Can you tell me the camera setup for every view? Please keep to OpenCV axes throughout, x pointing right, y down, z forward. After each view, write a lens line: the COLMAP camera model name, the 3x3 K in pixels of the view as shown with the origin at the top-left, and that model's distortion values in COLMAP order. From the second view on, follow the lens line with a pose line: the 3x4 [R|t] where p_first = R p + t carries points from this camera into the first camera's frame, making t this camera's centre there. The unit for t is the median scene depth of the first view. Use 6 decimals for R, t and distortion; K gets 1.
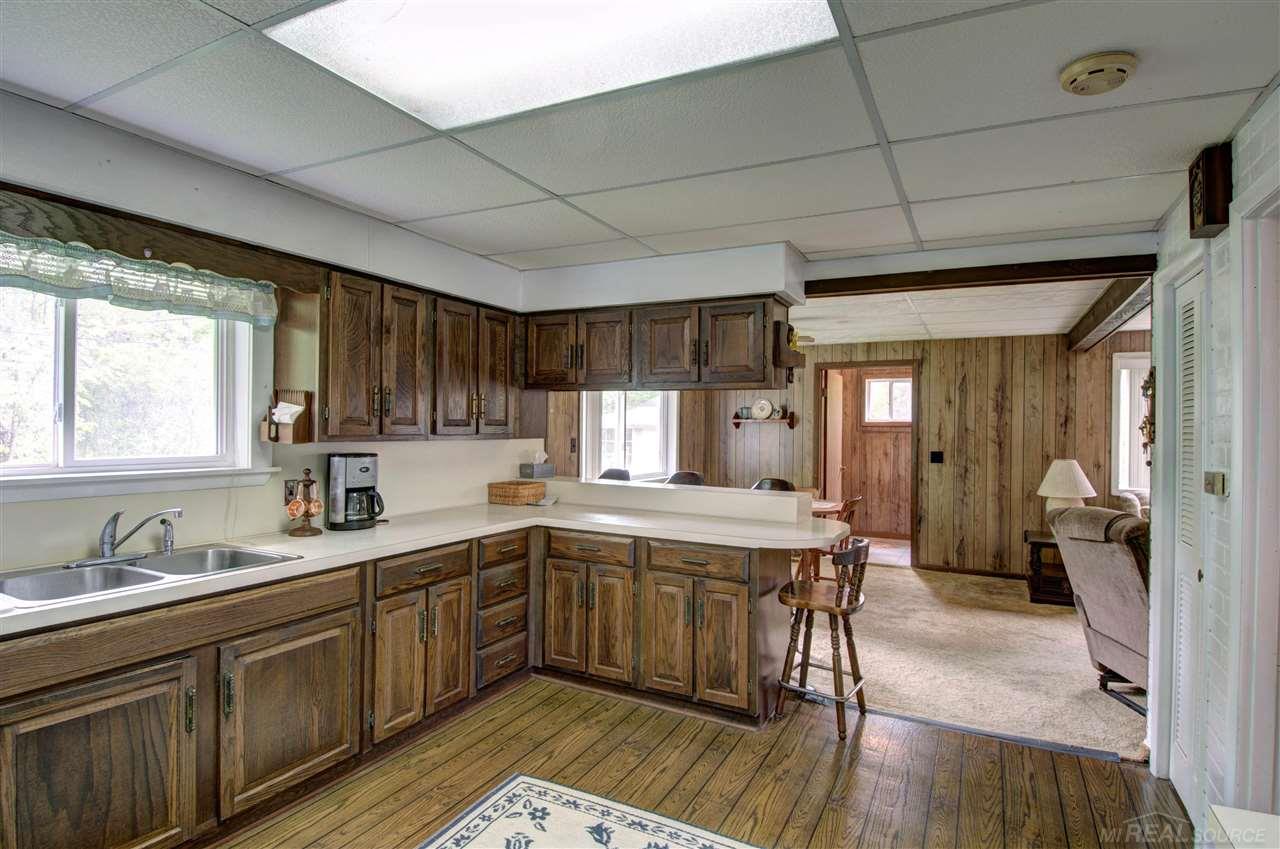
lens RADIAL K [[672.5, 0, 638.9], [0, 672.5, 426.7], [0, 0, 1]] dist [-0.029680, -0.001512]
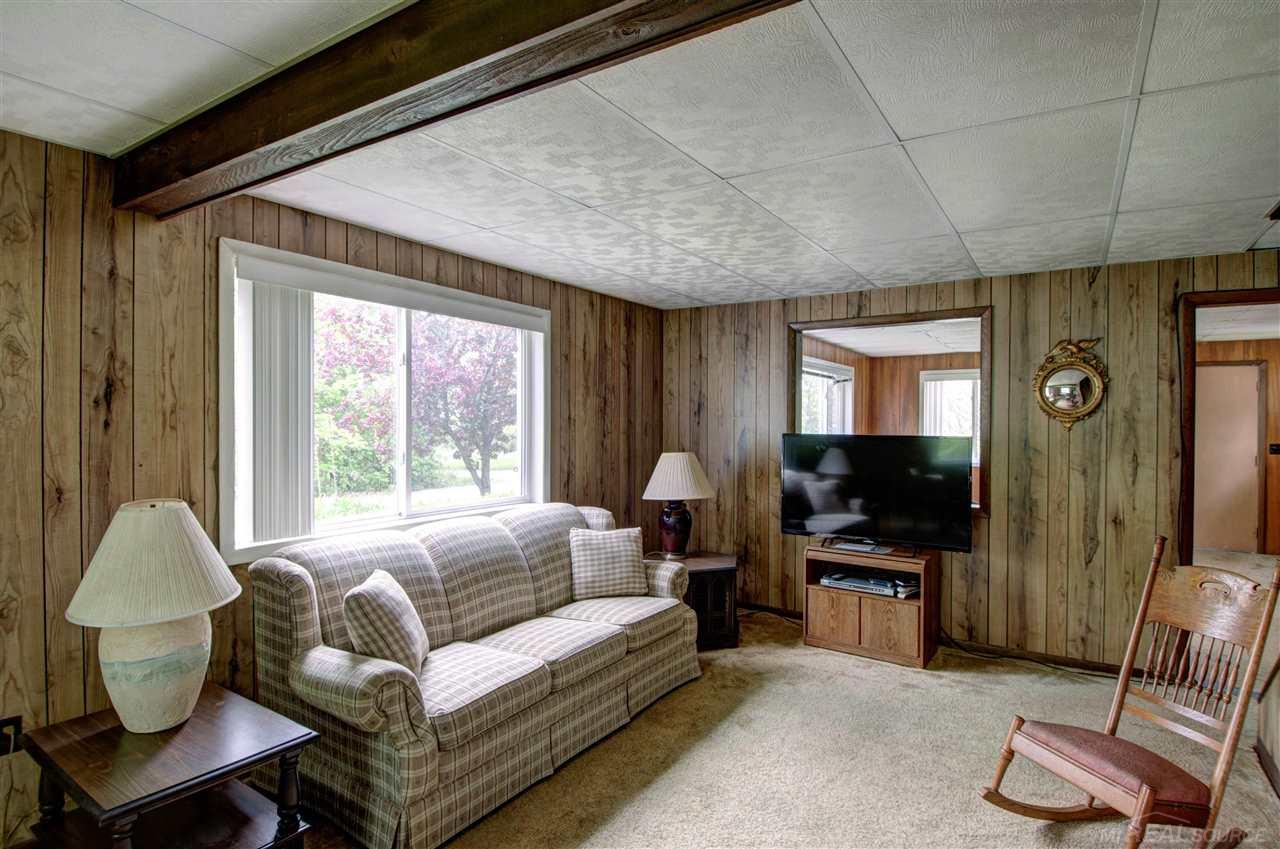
lens RADIAL K [[672.5, 0, 637.6], [0, 672.5, 423.6], [0, 0, 1]] dist [-0.029680, -0.001512]
pose [[0.105419, -0.012830, 0.994345, 0.307081], [-0.004305, 0.999902, 0.013358, 0.003042], [-0.994419, -0.005689, 0.105353, 0.666856]]
